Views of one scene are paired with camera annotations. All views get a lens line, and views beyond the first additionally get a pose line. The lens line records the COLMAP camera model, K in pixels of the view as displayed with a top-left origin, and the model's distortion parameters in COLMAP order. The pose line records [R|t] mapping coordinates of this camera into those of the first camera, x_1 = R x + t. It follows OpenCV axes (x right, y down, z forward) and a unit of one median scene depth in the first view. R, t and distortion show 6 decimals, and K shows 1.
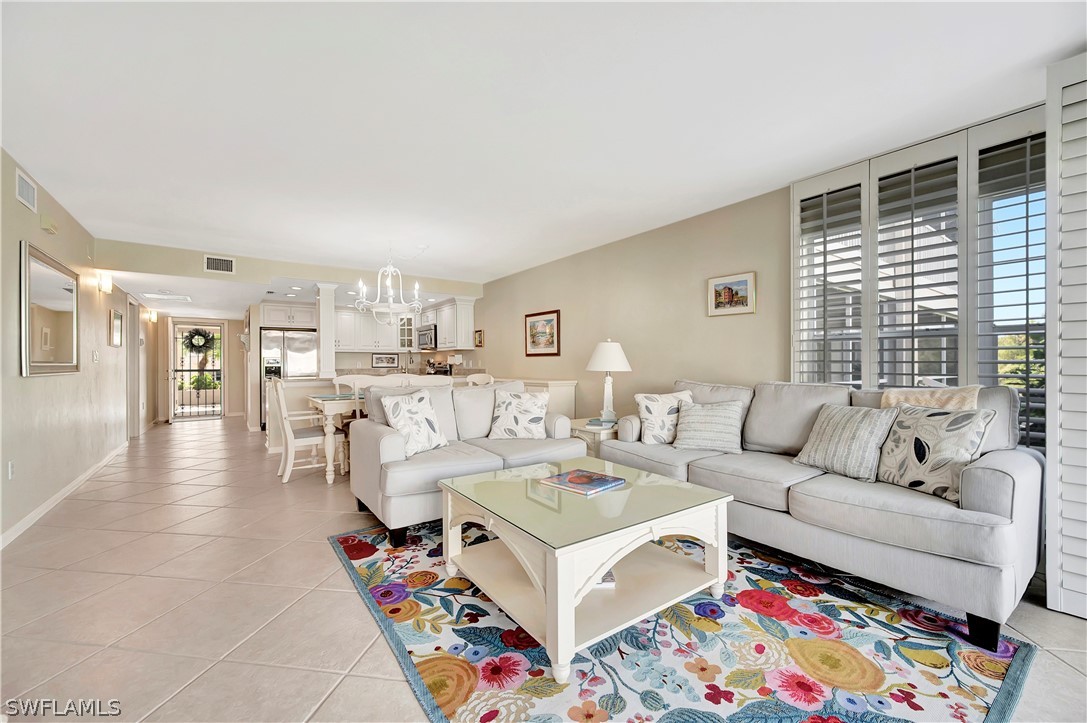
lens RADIAL K [[436.0, 0, 540.3], [0, 436.0, 365.4], [0, 0, 1]] dist [-0.001254, -0.000152]
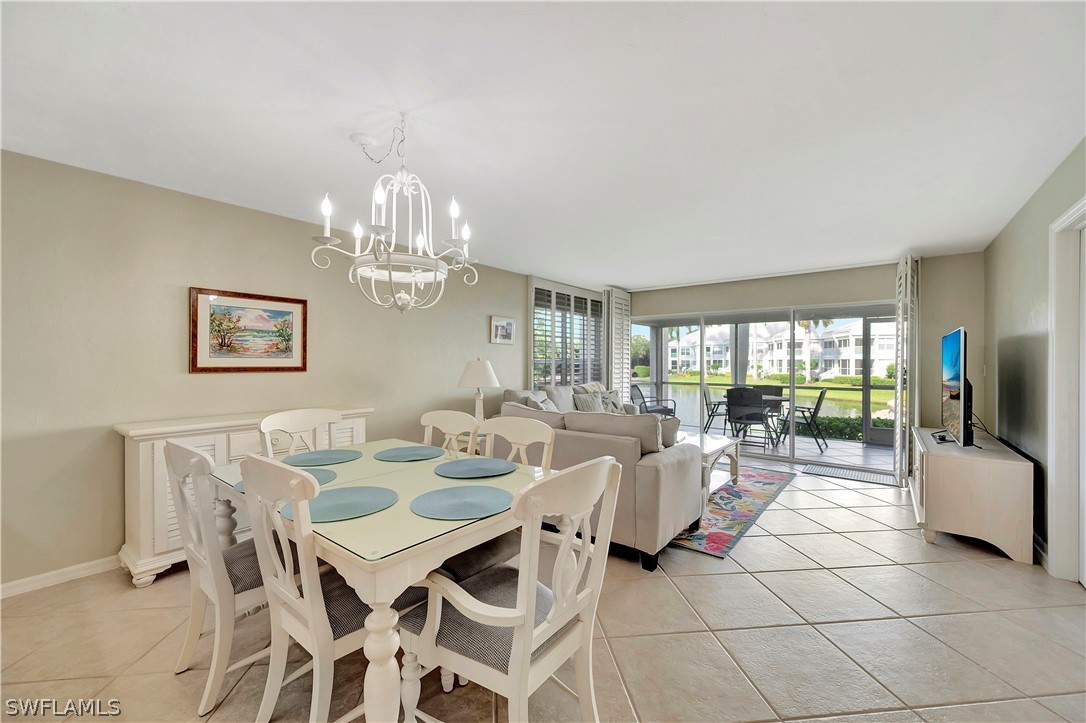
lens RADIAL K [[430.5, 0, 544.2], [0, 430.5, 366.5], [0, 0, 1]] dist [-0.001376, -0.000078]
pose [[-0.266178, -0.005244, 0.963910, -1.692663], [0.004348, 0.999968, 0.006641, -0.080575], [-0.963914, 0.005959, -0.266146, 2.098558]]
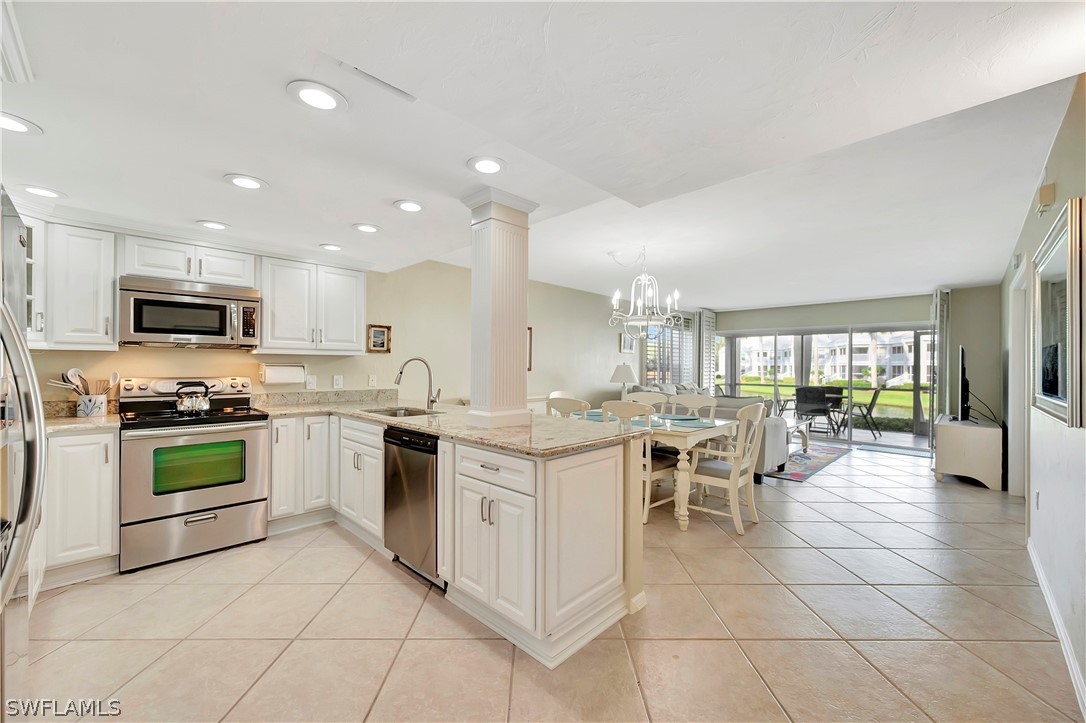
lens RADIAL K [[430.5, 0, 544.2], [0, 430.5, 366.5], [0, 0, 1]] dist [-0.001376, -0.000078]
pose [[-0.161953, 0.003621, 0.986792, -2.532241], [-0.001338, 0.999992, -0.003889, -0.073095], [-0.986798, -0.001950, -0.161947, 2.880240]]
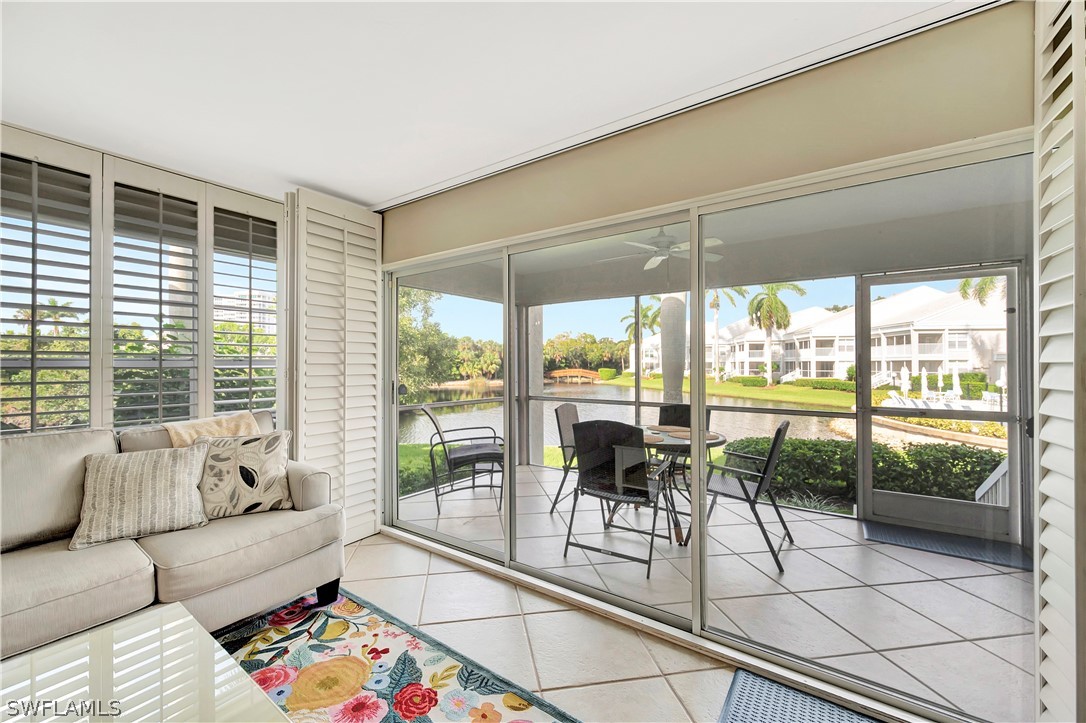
lens RADIAL K [[427.4, 0, 545.7], [0, 427.4, 361.8], [0, 0, 1]] dist [0.000197, 0.000269]
pose [[-0.328798, 0.013286, 0.944307, -0.378173], [0.008047, 0.999904, -0.011266, -0.072744], [-0.944366, 0.003894, -0.328873, 0.605225]]
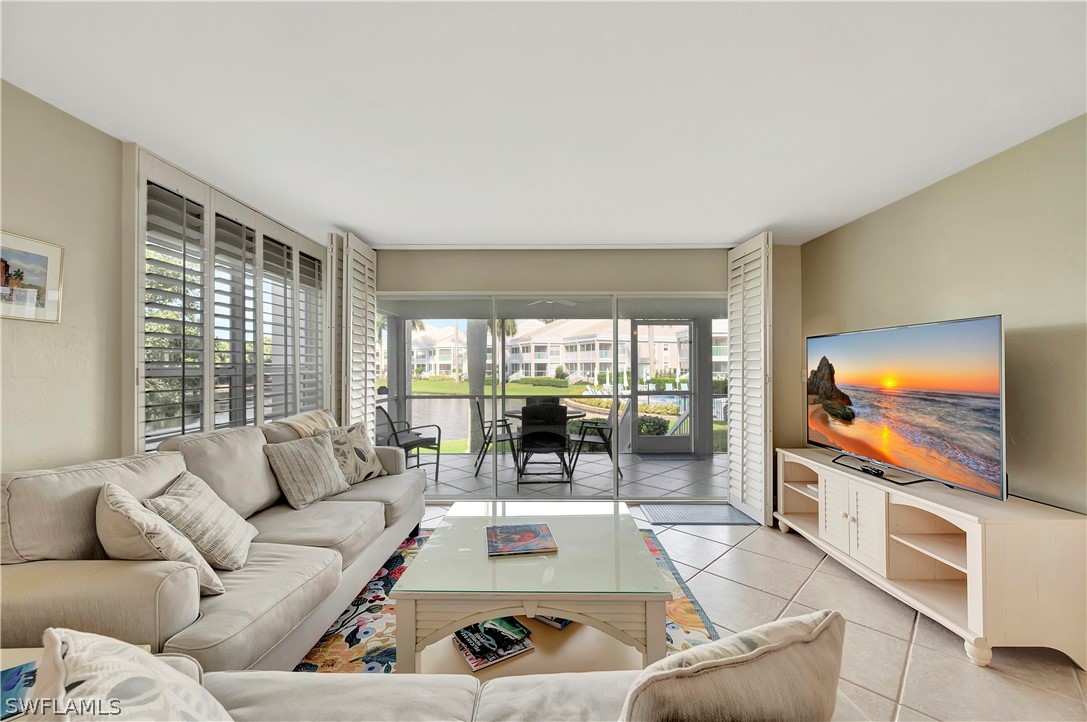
lens RADIAL K [[431.0, 0, 543.5], [0, 431.0, 361.0], [0, 0, 1]] dist [0.000645, -0.000060]
pose [[-0.808368, 0.015390, 0.588476, -0.487025], [0.011641, 0.999881, -0.010158, -0.098353], [-0.588562, -0.001362, -0.808451, 1.721990]]
